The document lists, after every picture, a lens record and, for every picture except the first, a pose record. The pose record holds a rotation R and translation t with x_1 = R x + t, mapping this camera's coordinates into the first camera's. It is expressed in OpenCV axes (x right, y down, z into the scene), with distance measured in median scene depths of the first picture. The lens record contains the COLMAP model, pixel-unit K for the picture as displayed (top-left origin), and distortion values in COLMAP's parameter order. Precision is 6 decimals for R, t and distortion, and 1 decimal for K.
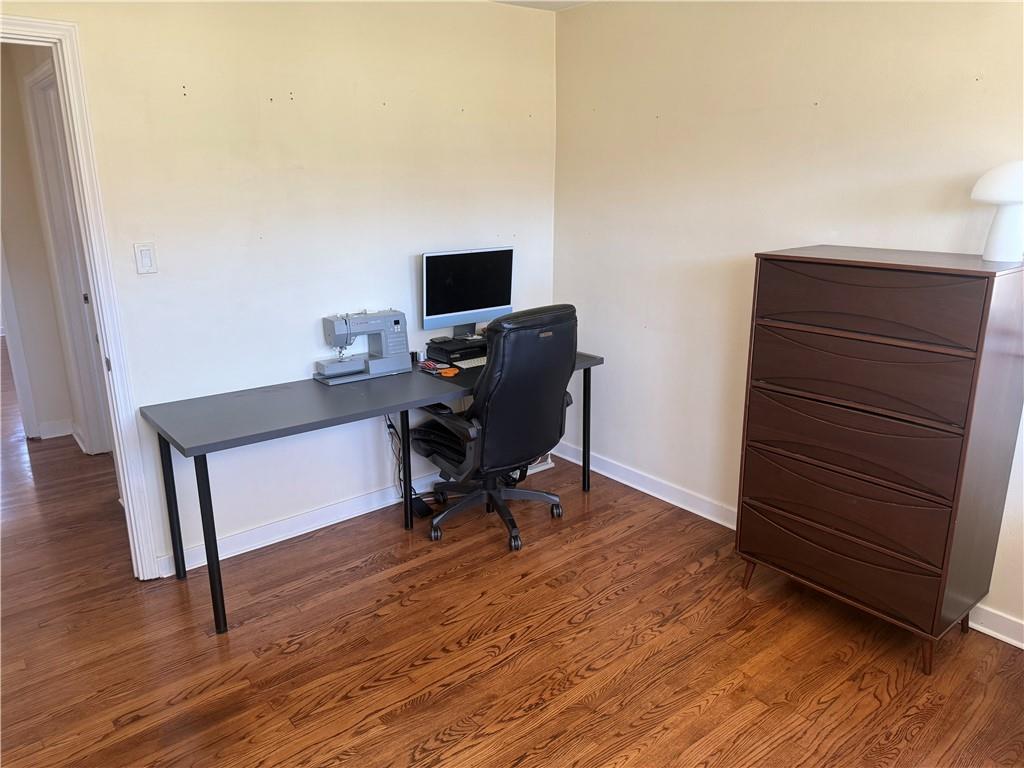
lens RADIAL K [[709.6, 0, 513.6], [0, 709.6, 379.8], [0, 0, 1]] dist [0.002344, -0.005344]
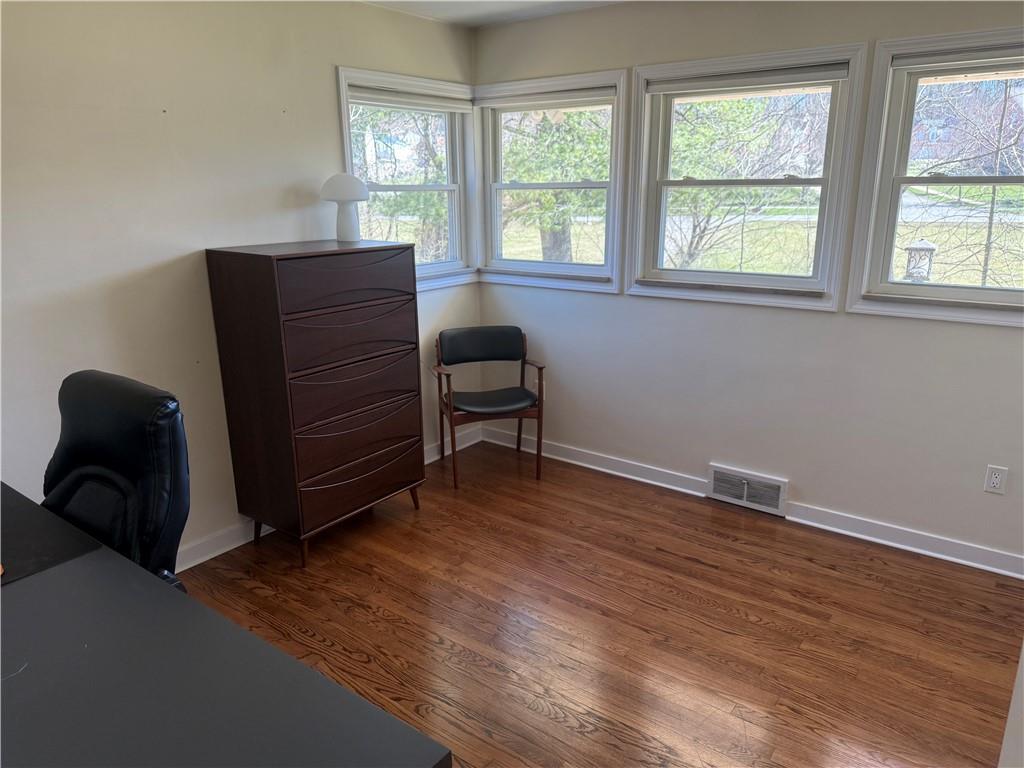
lens RADIAL K [[709.6, 0, 510.4], [0, 709.6, 384.3], [0, 0, 1]] dist [0.002344, -0.005344]
pose [[-0.229822, -0.258100, 0.938385, -0.769501], [0.270303, 0.909332, 0.316309, -0.241049], [-0.934943, 0.326343, -0.139220, 0.864809]]
